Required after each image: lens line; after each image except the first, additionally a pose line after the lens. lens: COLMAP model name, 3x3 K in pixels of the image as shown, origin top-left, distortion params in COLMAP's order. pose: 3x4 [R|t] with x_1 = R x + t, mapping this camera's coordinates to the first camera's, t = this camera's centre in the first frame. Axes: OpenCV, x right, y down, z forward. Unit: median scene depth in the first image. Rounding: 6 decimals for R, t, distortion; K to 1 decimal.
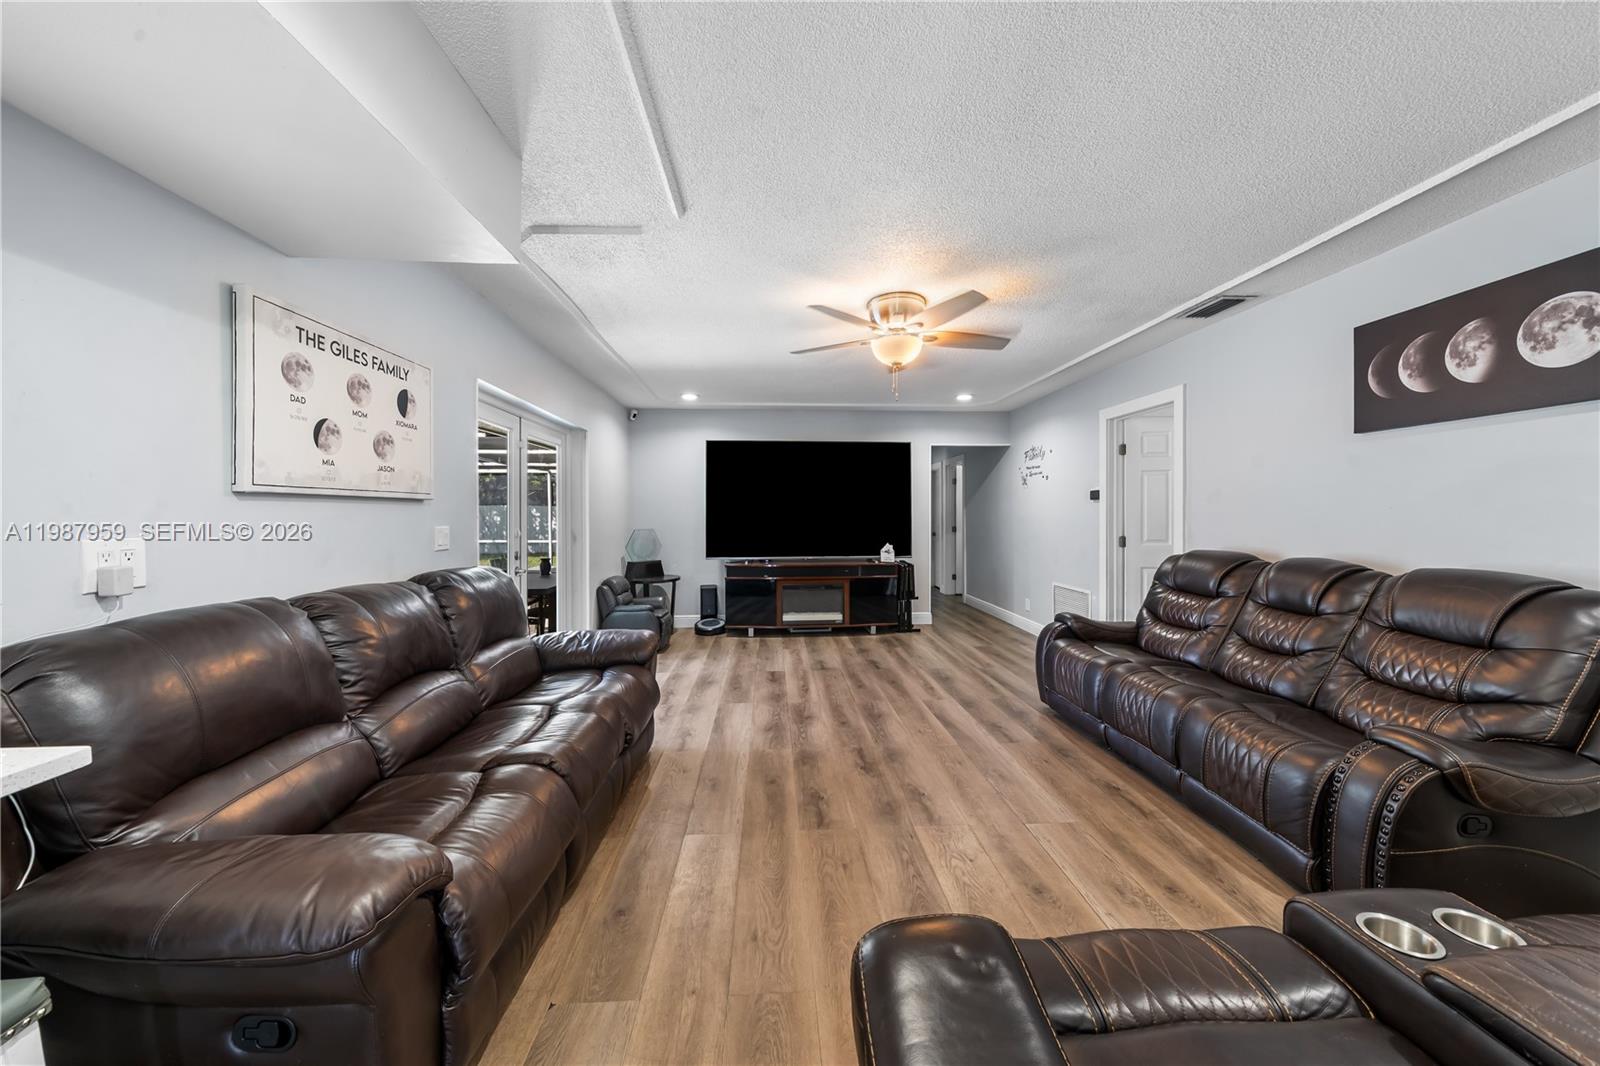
lens RADIAL K [[556.0, 0, 798.5], [0, 556.0, 514.6], [0, 0, 1]] dist [-0.009104, -0.000088]
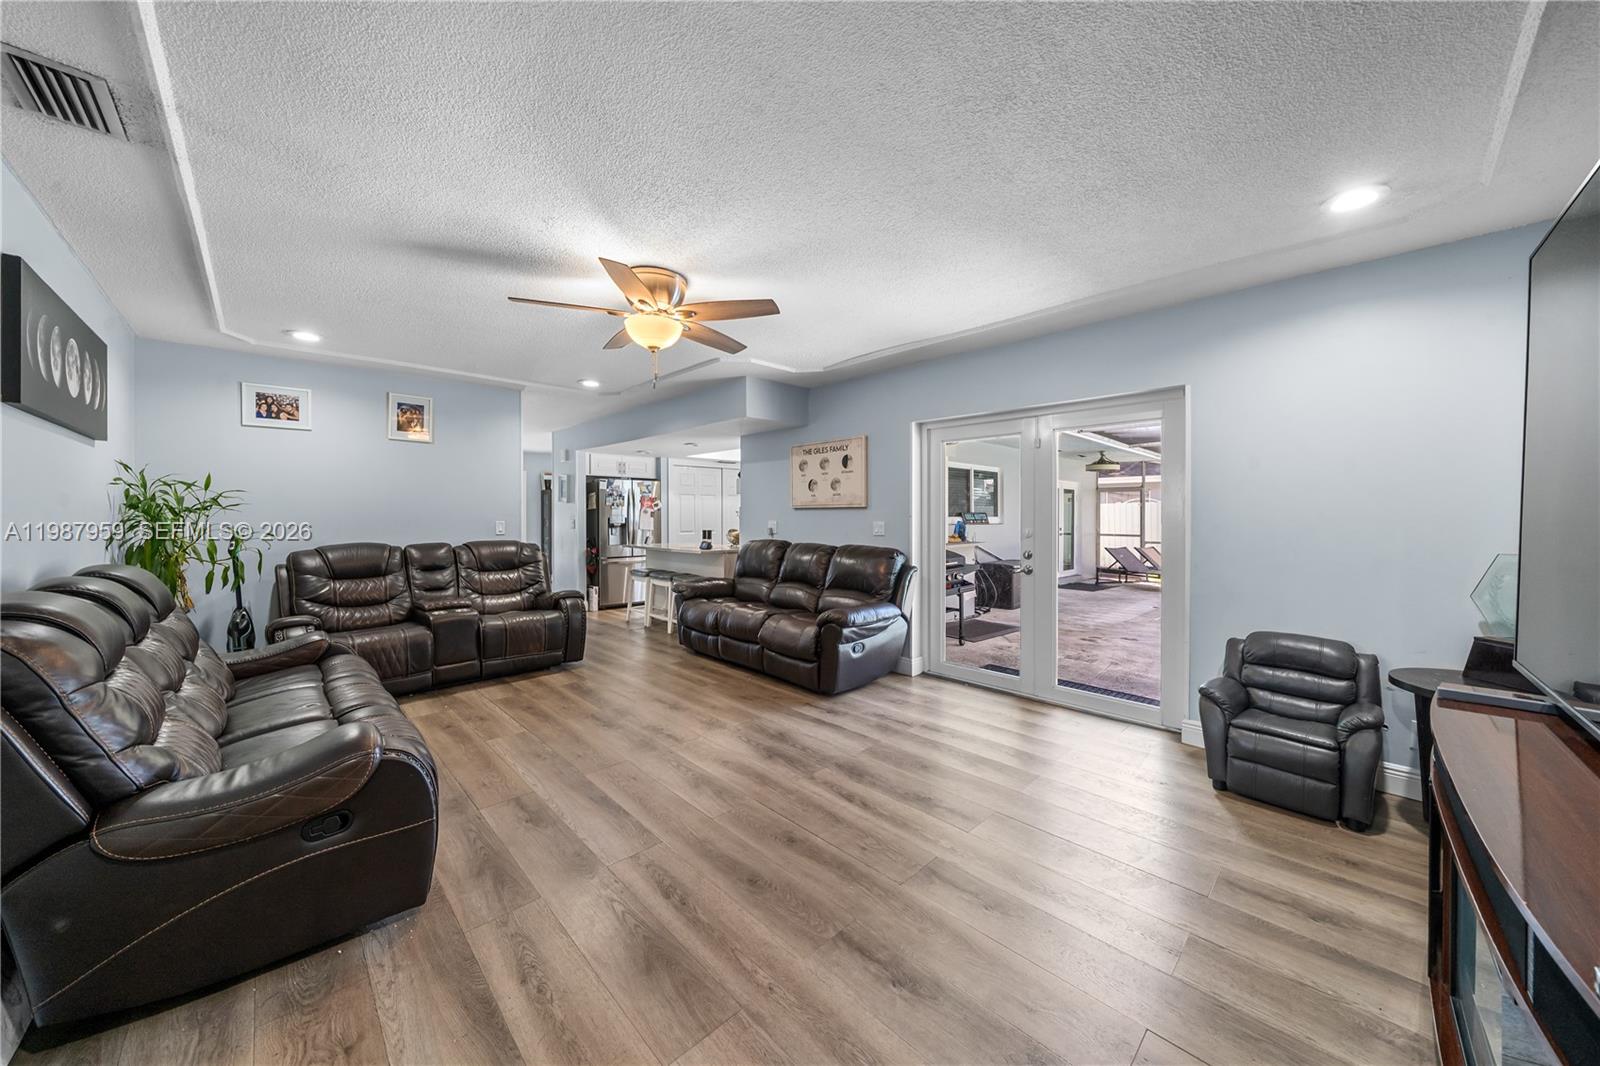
lens RADIAL K [[556.0, 0, 798.5], [0, 556.0, 514.6], [0, 0, 1]] dist [-0.009104, -0.000088]
pose [[-0.755609, 0.001804, -0.655020, 0.691280], [0.004511, 0.999987, -0.002450, 0.002211], [0.655007, -0.004807, -0.755608, 2.156273]]
